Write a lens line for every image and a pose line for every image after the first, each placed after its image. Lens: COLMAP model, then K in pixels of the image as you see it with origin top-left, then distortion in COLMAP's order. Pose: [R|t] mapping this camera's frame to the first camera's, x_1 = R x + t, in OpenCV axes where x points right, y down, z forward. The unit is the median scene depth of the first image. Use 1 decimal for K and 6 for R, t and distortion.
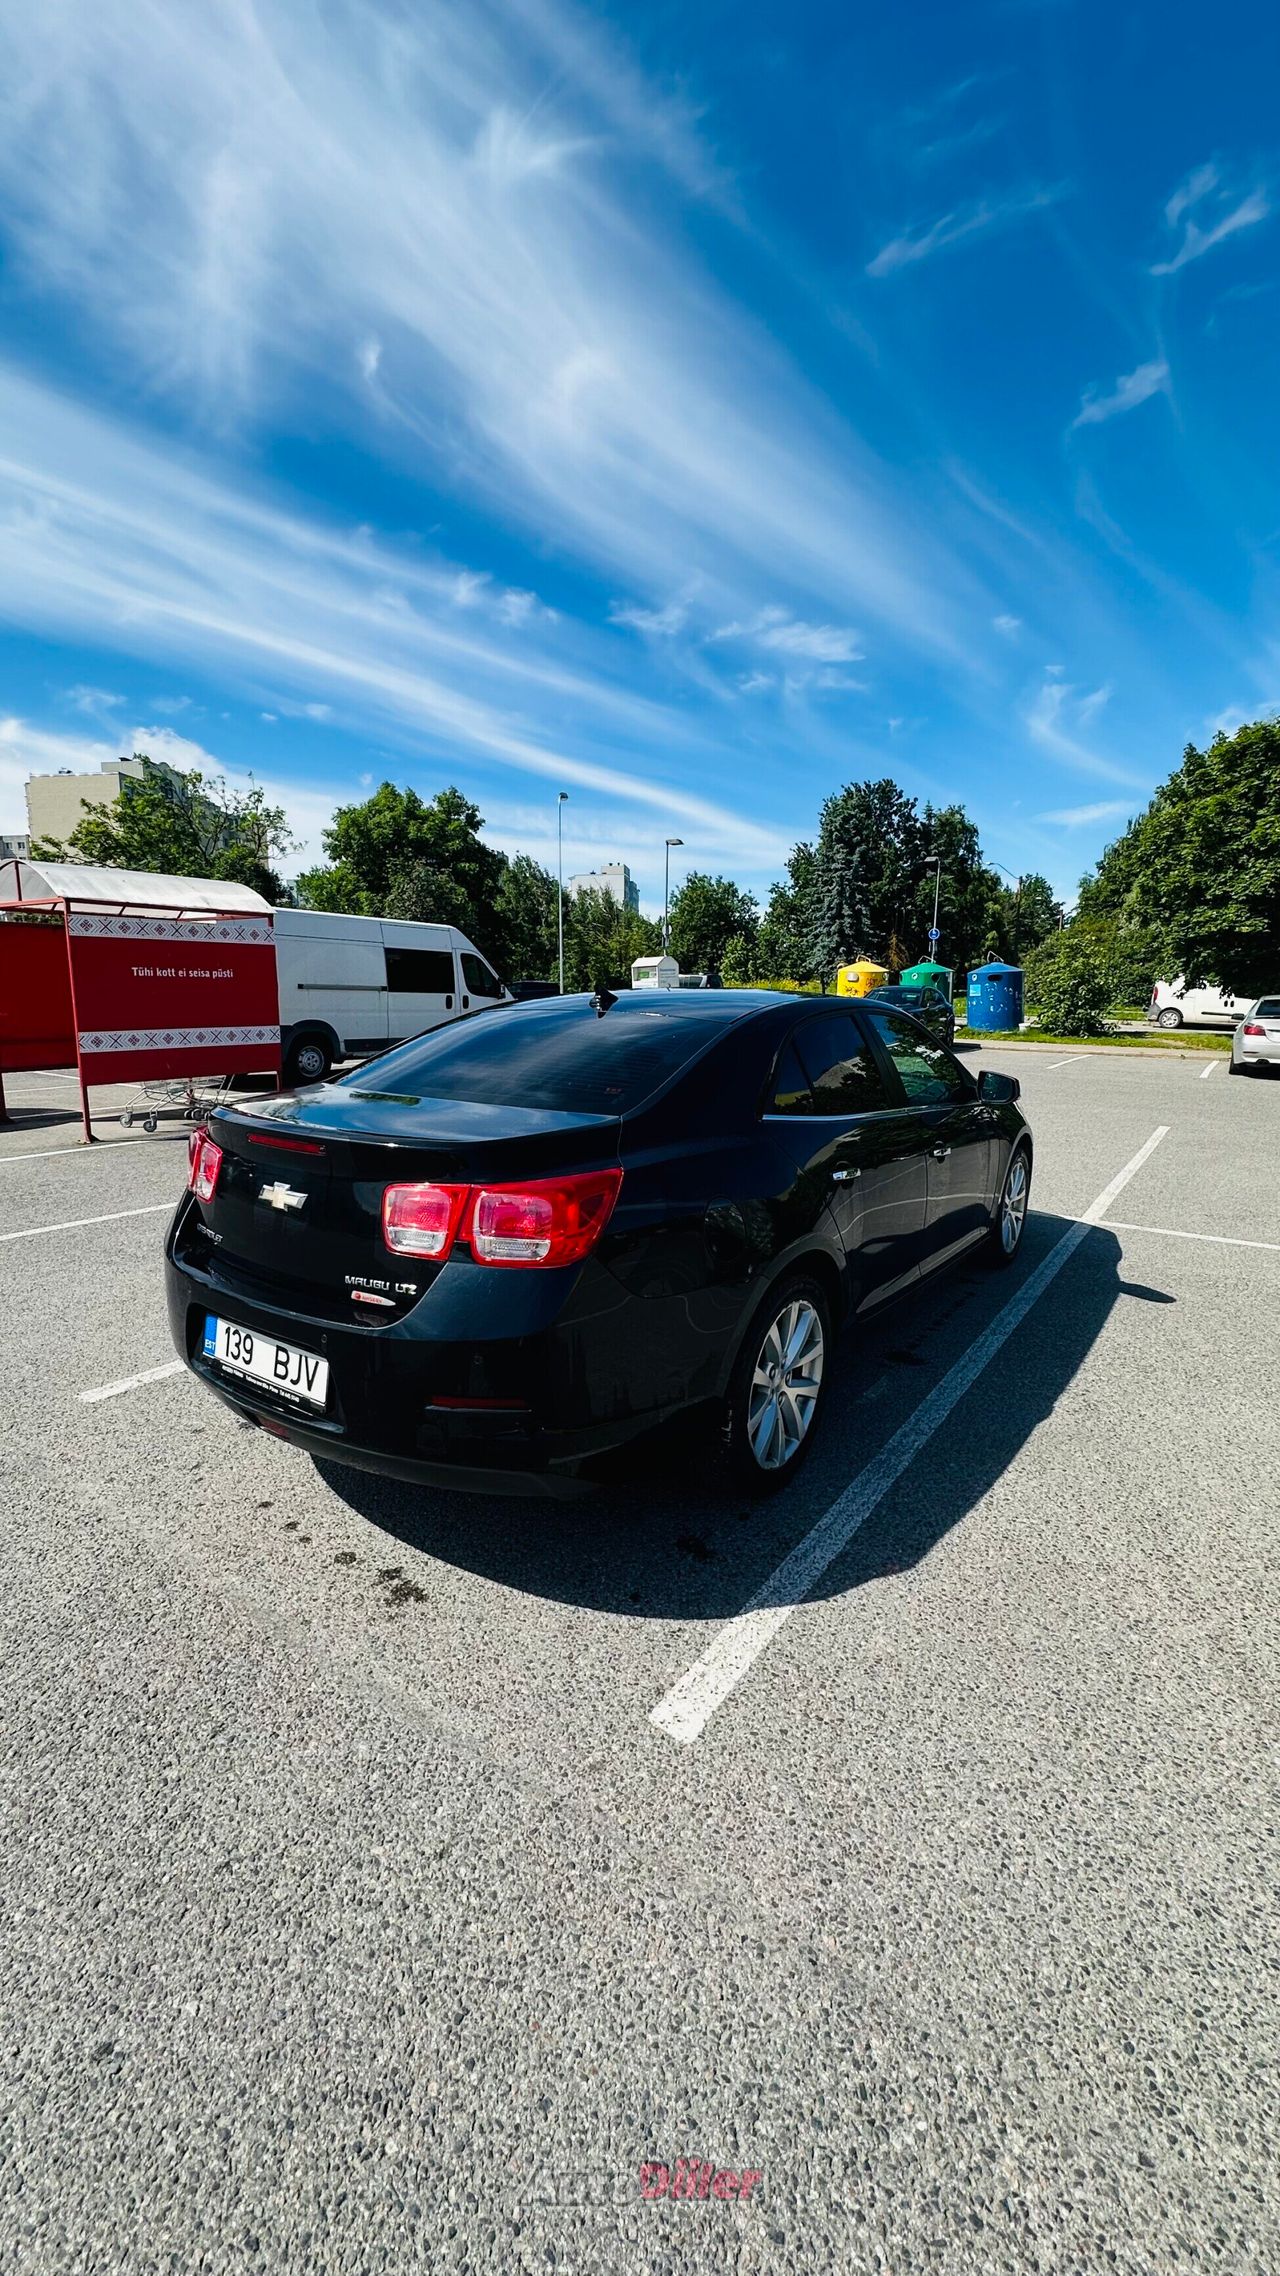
lens RADIAL K [[917.8, 0, 646.2], [0, 917.8, 1122.4], [0, 0, 1]] dist [0.002956, -0.000490]
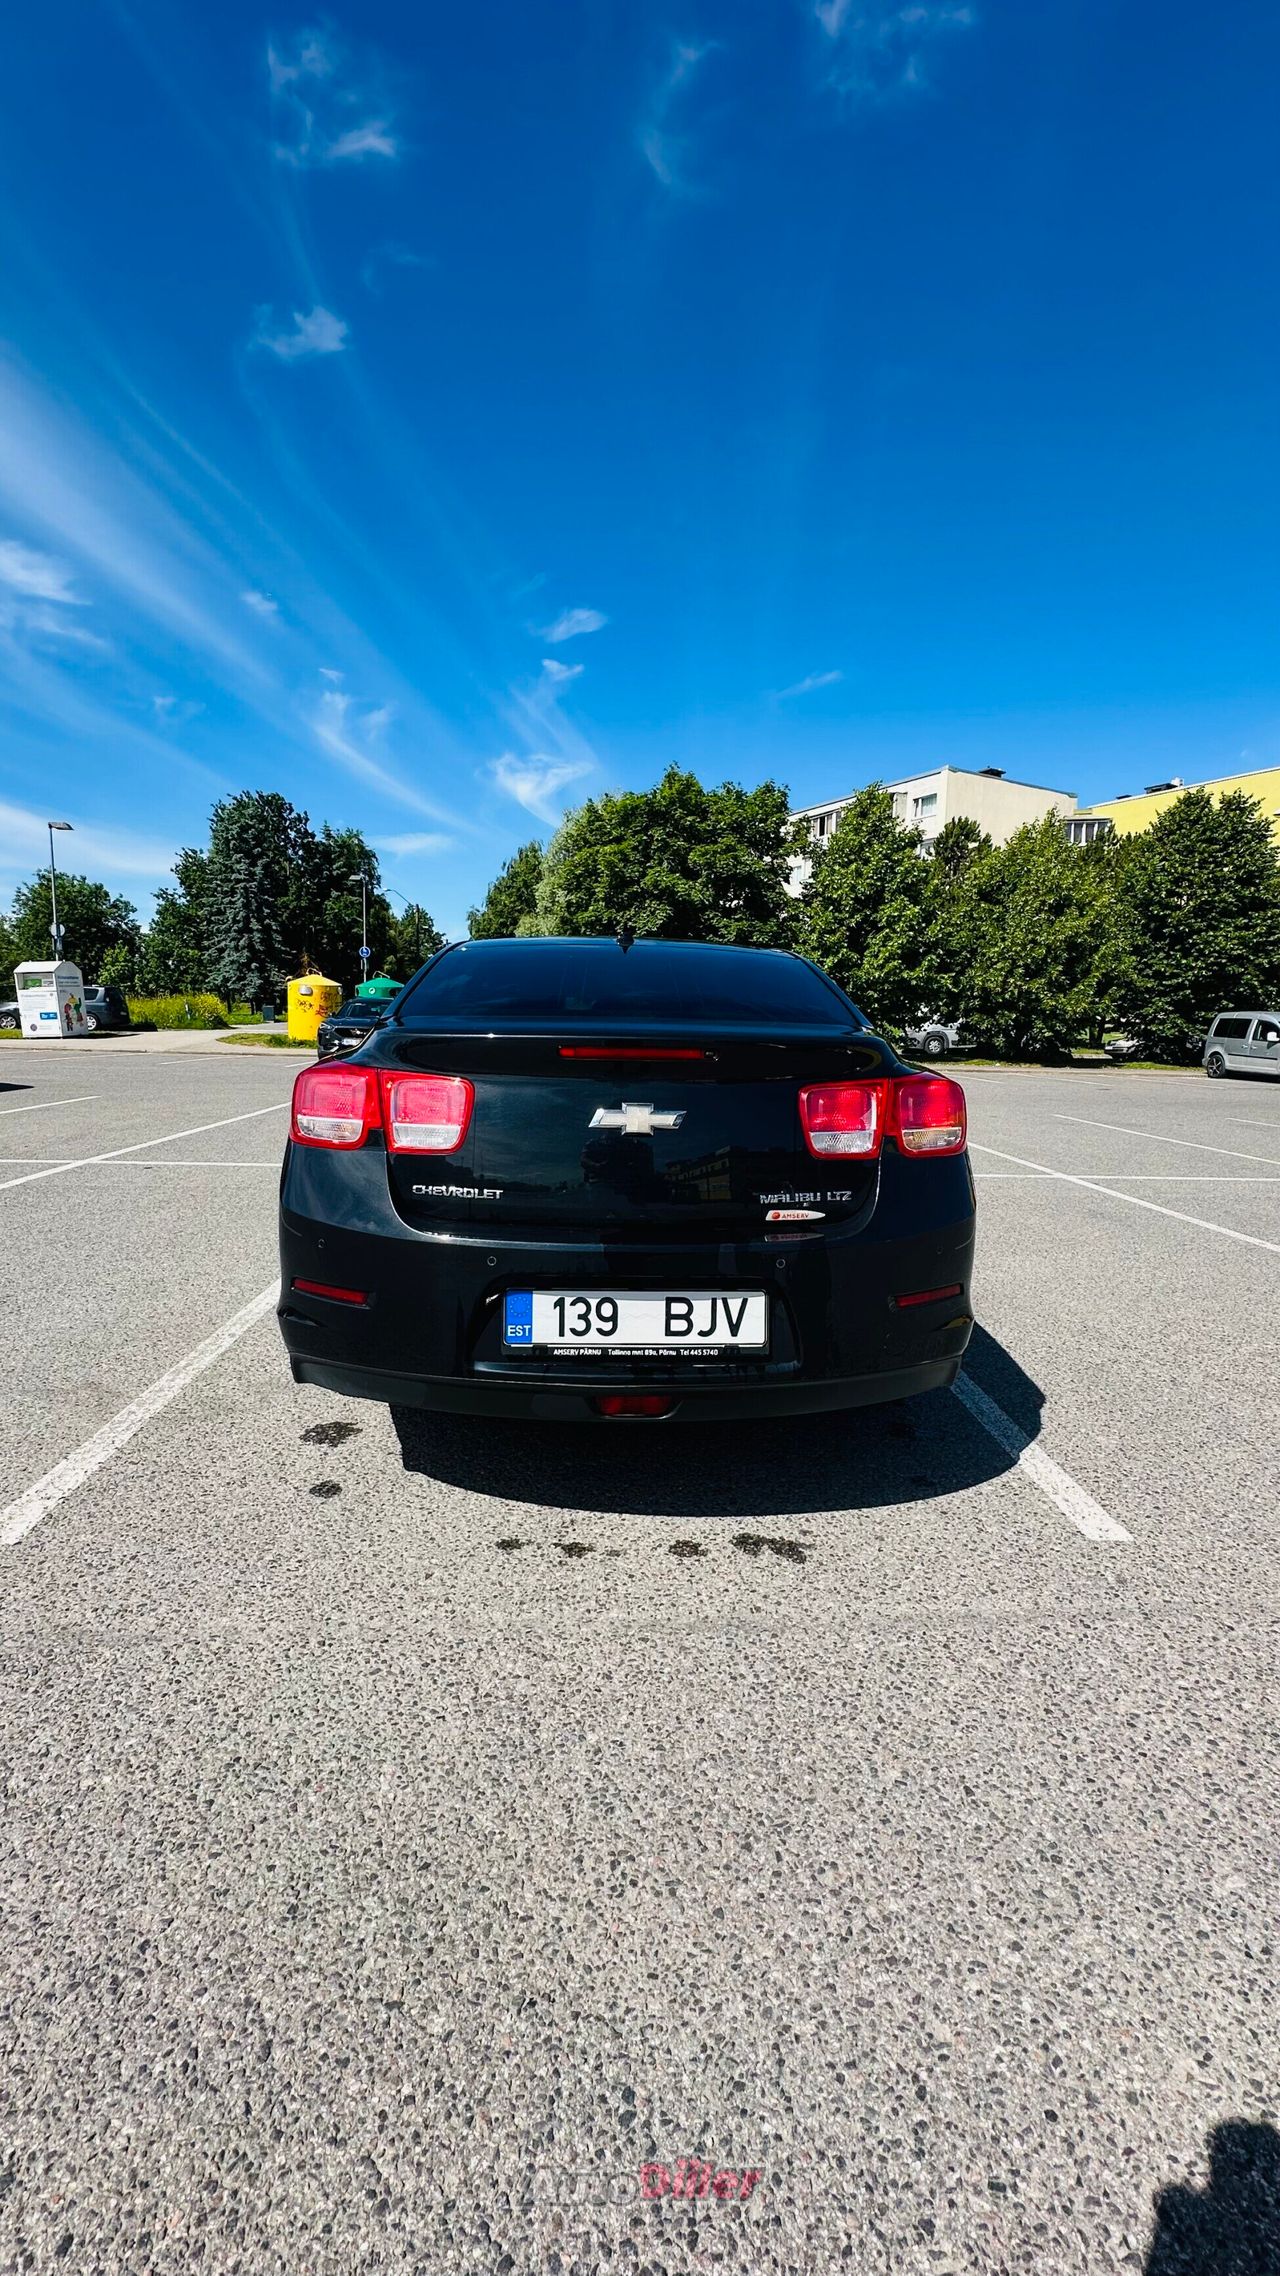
lens RADIAL K [[917.8, 0, 645.7], [0, 917.8, 1118.9], [0, 0, 1]] dist [0.002956, -0.000490]
pose [[0.790661, -0.061676, 0.609140, -0.094849], [0.081210, 0.996687, -0.004495, 0.008949], [-0.606844, 0.053023, 0.793050, 0.036727]]
